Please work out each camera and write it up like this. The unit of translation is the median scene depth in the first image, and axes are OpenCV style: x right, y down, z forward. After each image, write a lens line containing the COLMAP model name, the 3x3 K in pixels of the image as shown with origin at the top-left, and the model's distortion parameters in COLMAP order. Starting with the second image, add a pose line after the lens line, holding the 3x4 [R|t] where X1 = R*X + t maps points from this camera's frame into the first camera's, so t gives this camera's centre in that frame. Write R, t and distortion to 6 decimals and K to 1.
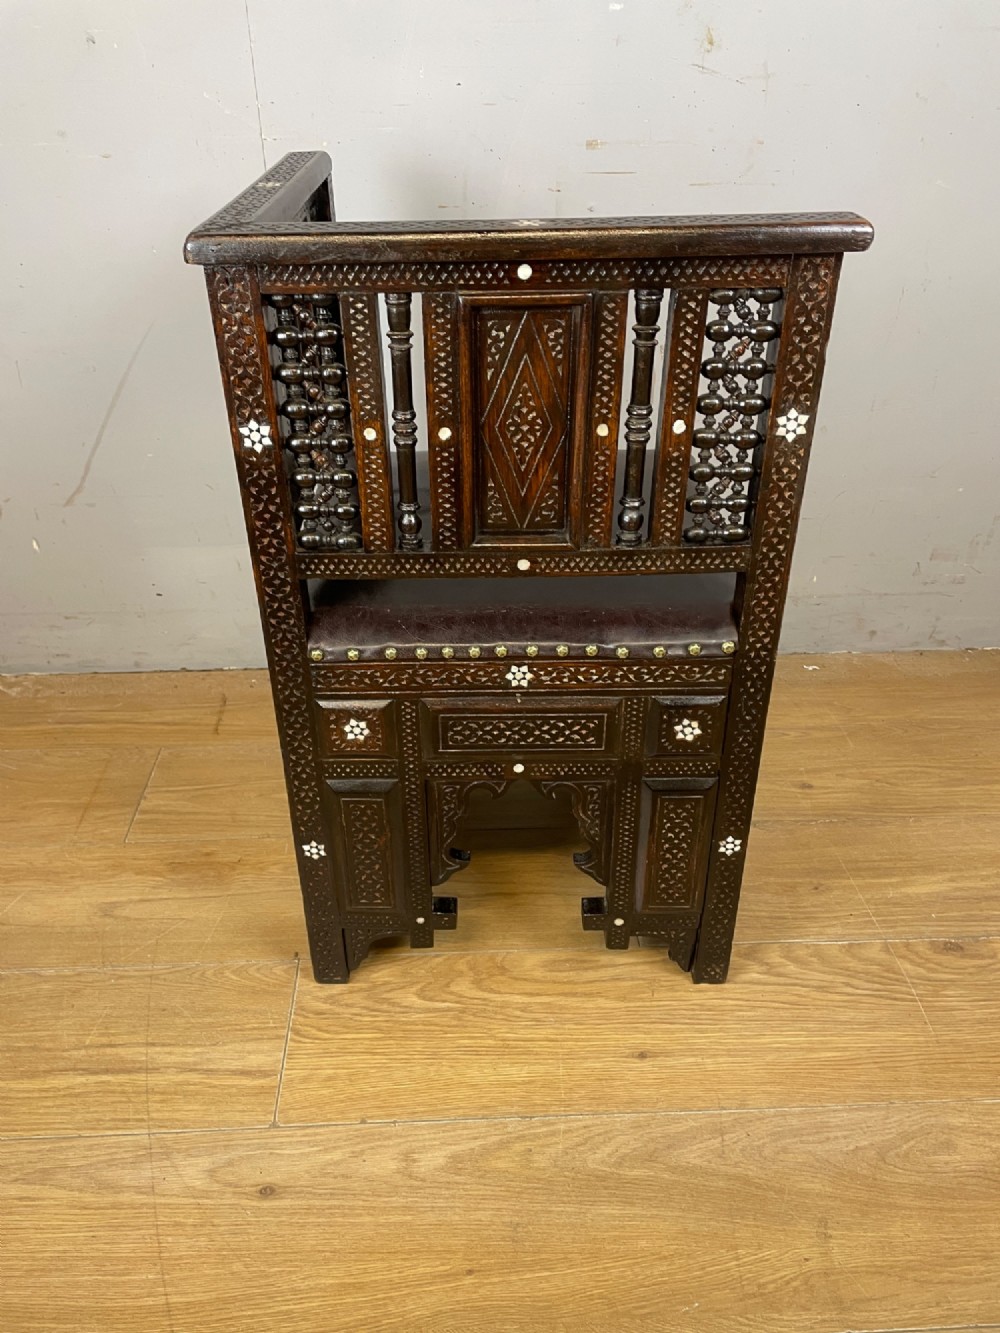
lens RADIAL K [[1001.6, 0, 493.7], [0, 1001.6, 660.1], [0, 0, 1]] dist [0.090652, -0.114630]
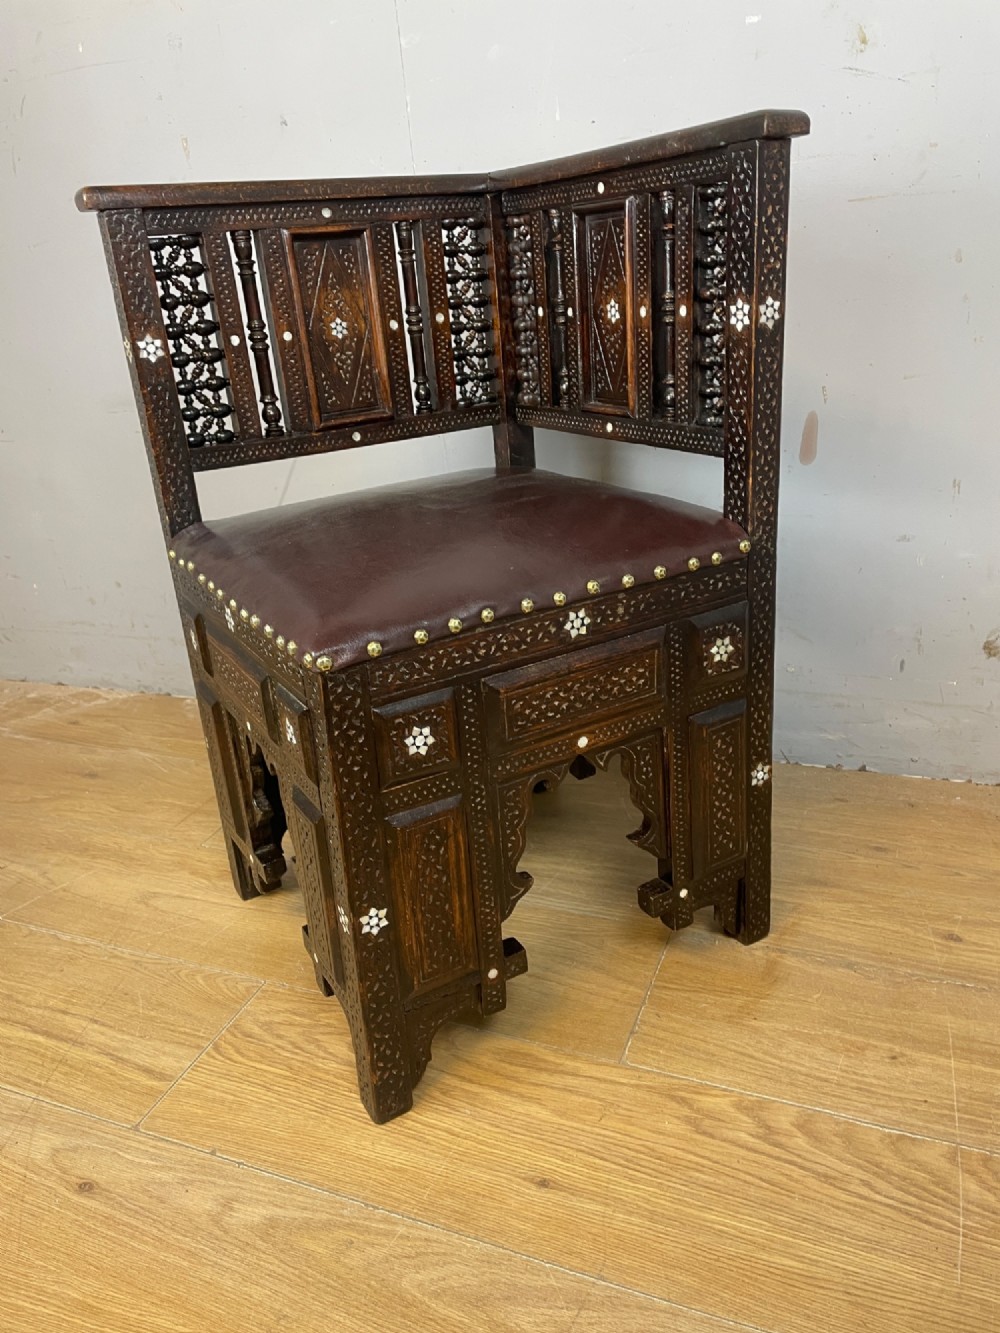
lens RADIAL K [[1003.9, 0, 504.2], [0, 1003.9, 662.8], [0, 0, 1]] dist [0.087798, -0.111219]
pose [[0.903709, 0.092963, -0.417933, 0.408979], [-0.159370, 0.979037, -0.126837, 0.099837], [0.397381, 0.181230, 0.899580, 0.204390]]
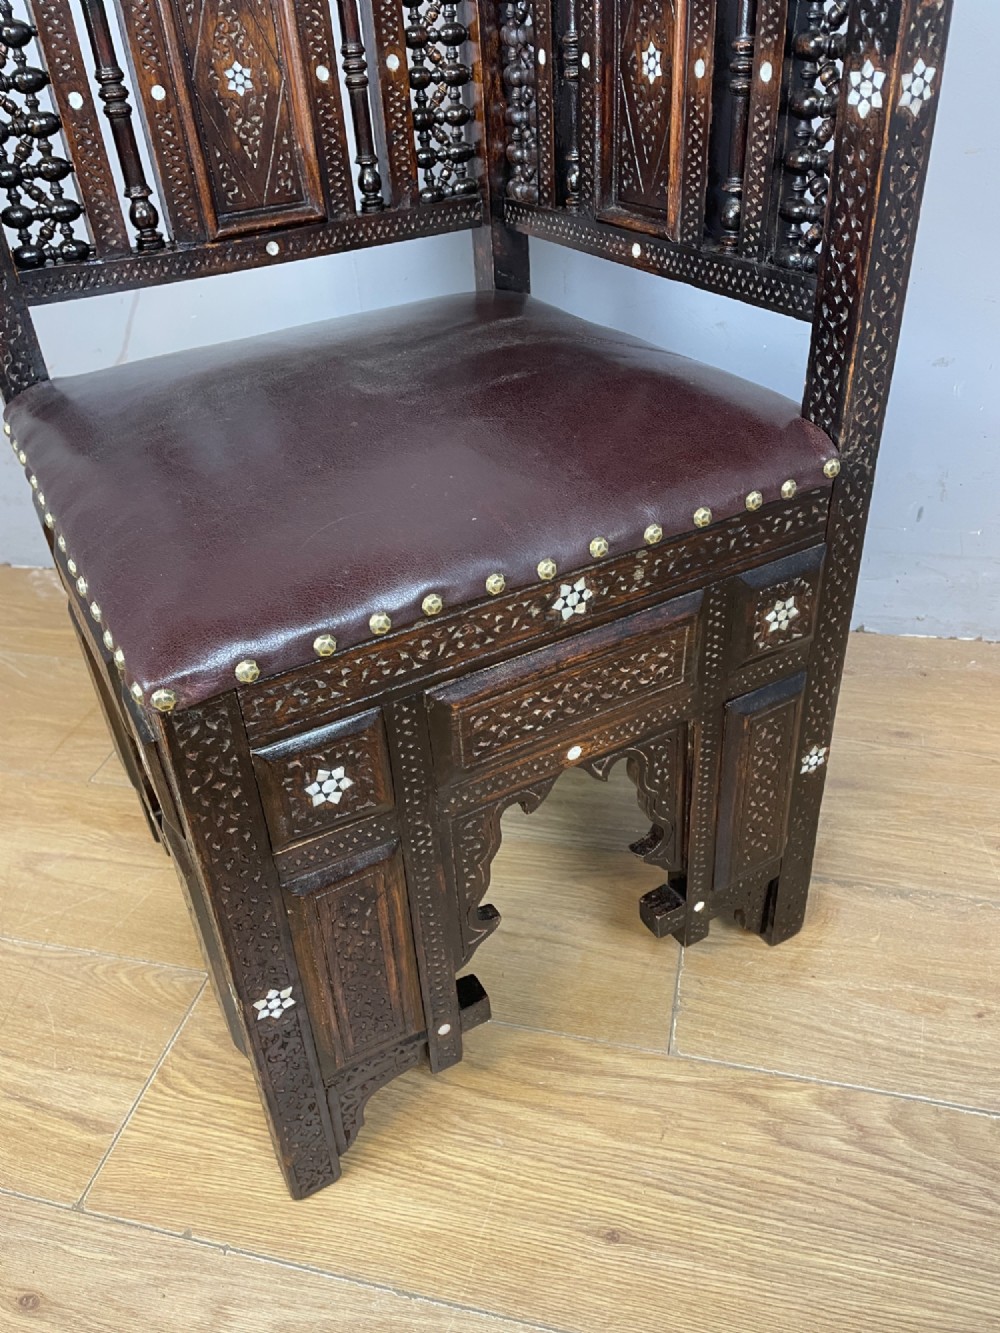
lens RADIAL K [[1006.8, 0, 495.7], [0, 1006.8, 659.8], [0, 0, 1]] dist [0.086102, -0.110699]
pose [[0.895520, 0.207728, -0.393565, 0.304684], [-0.184059, 0.978074, 0.097432, -0.053794], [0.405175, -0.014813, 0.914119, 0.436595]]
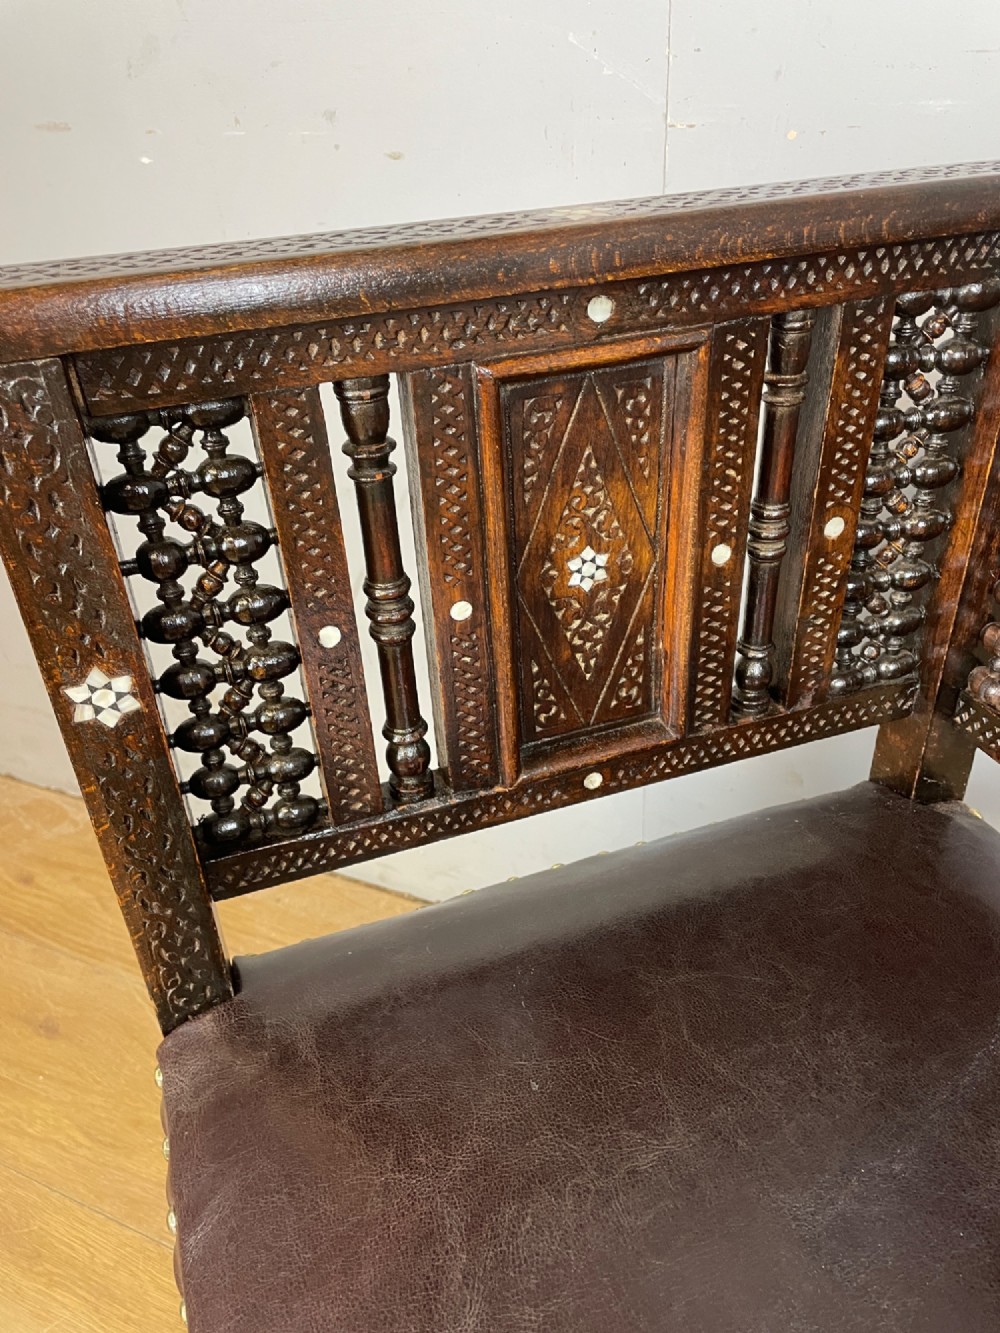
lens RADIAL K [[1003.2, 0, 492.4], [0, 1003.2, 655.7], [0, 0, 1]] dist [0.088099, -0.114426]
pose [[0.803485, 0.292588, -0.518463, -0.019085], [-0.276765, 0.954641, 0.109824, -0.346039], [0.527079, 0.055250, 0.848018, 0.640277]]
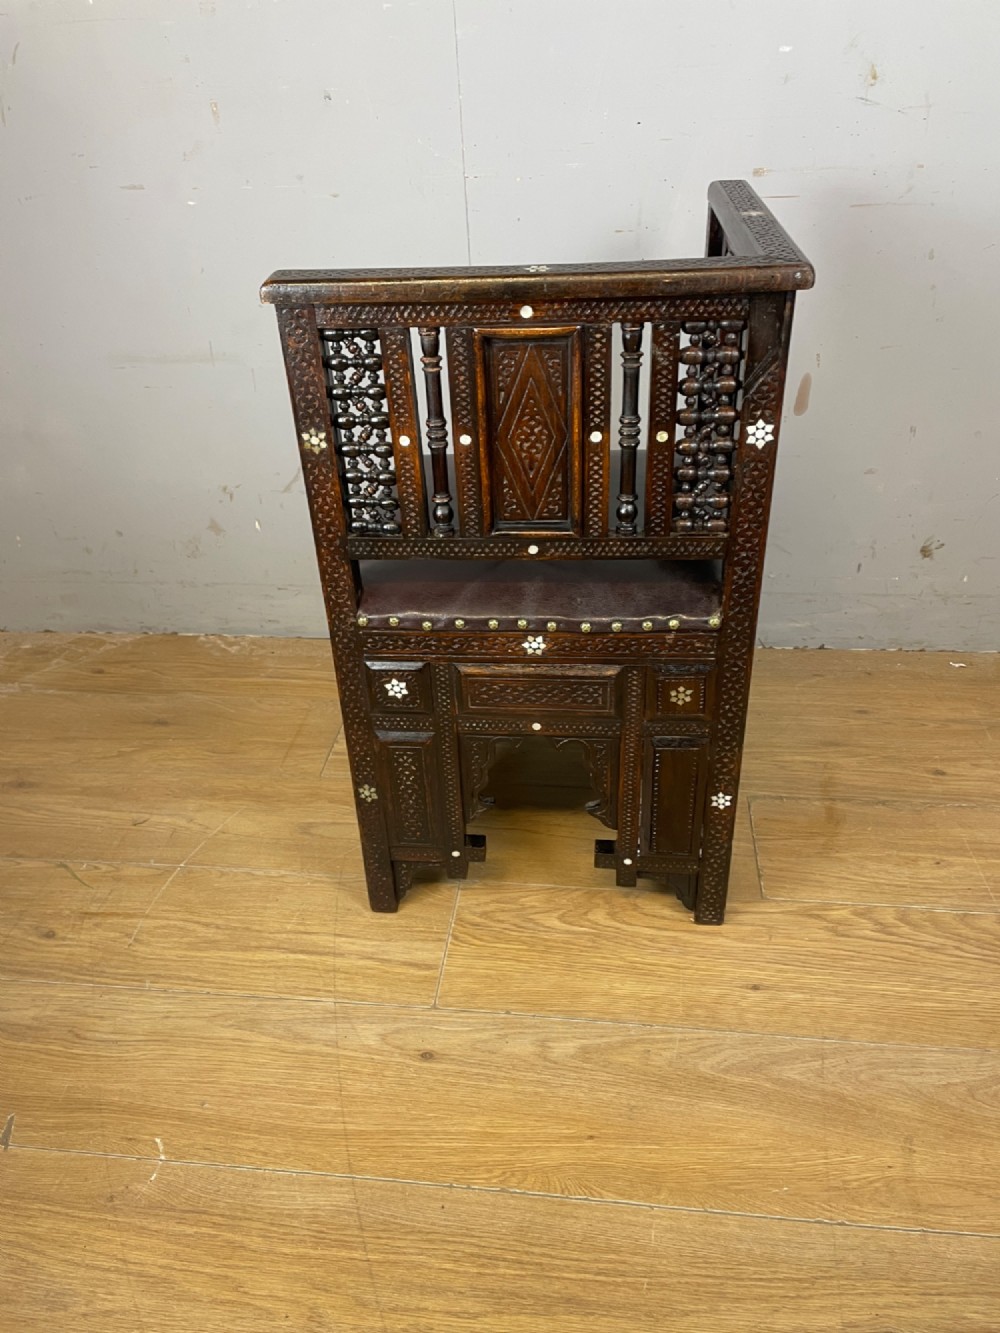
lens RADIAL K [[1001.6, 0, 493.7], [0, 1001.6, 660.1], [0, 0, 1]] dist [0.090652, -0.114630]
pose [[0.985333, 0.050544, -0.162988, 0.025101], [-0.050970, 0.998699, 0.001571, 0.039865], [0.162855, 0.006759, 0.986627, -0.158601]]
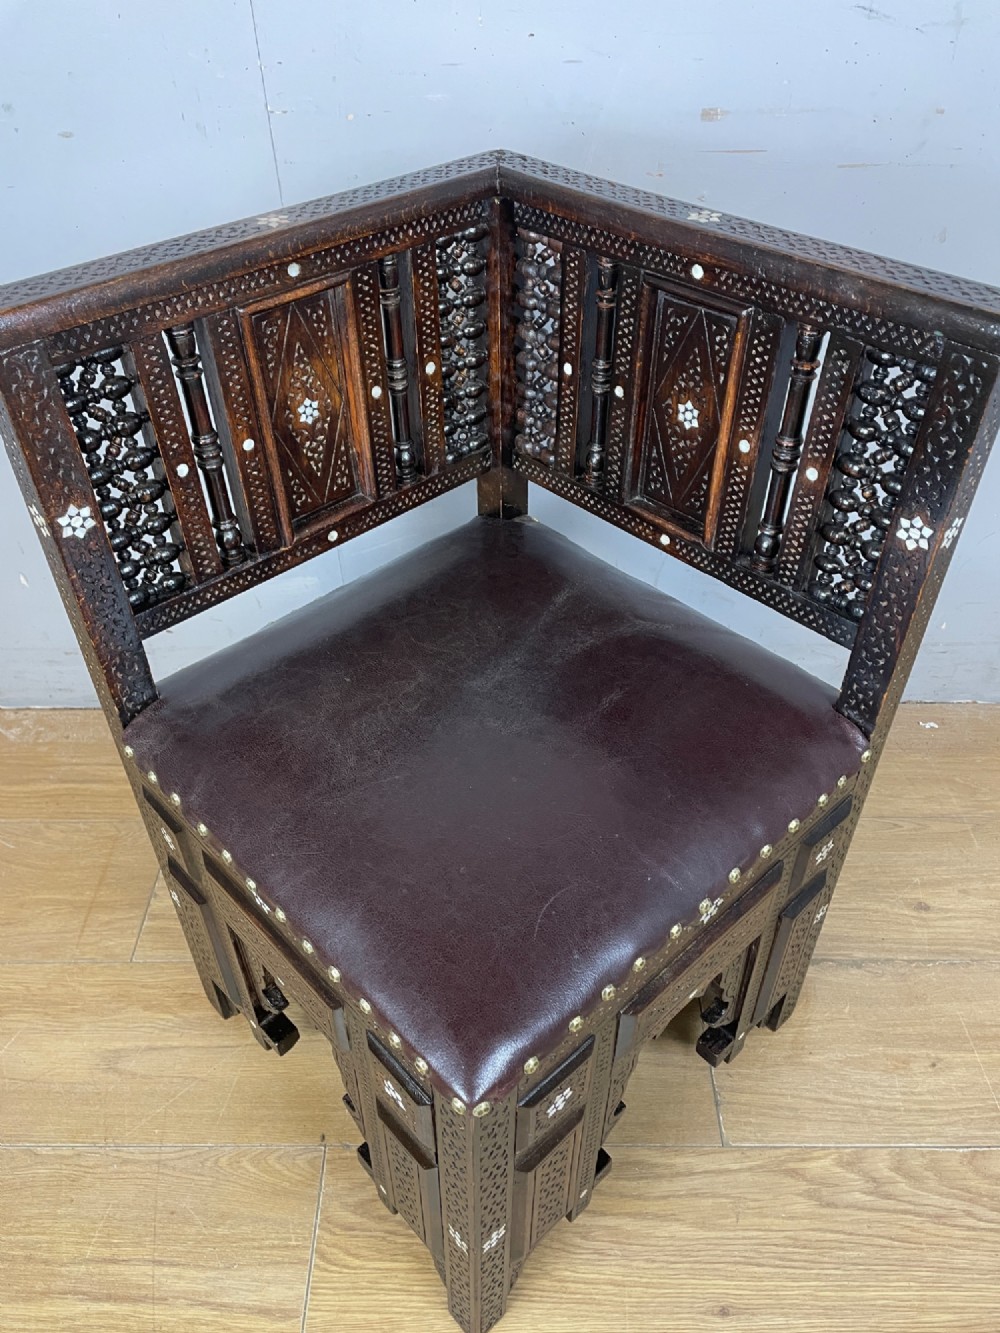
lens RADIAL K [[1001.6, 0, 493.7], [0, 1001.6, 660.1], [0, 0, 1]] dist [0.090652, -0.114630]
pose [[0.976122, 0.135894, -0.169468, 0.075052], [-0.105434, 0.978485, 0.177345, -0.311472], [0.189922, -0.155243, 0.969448, 0.274801]]
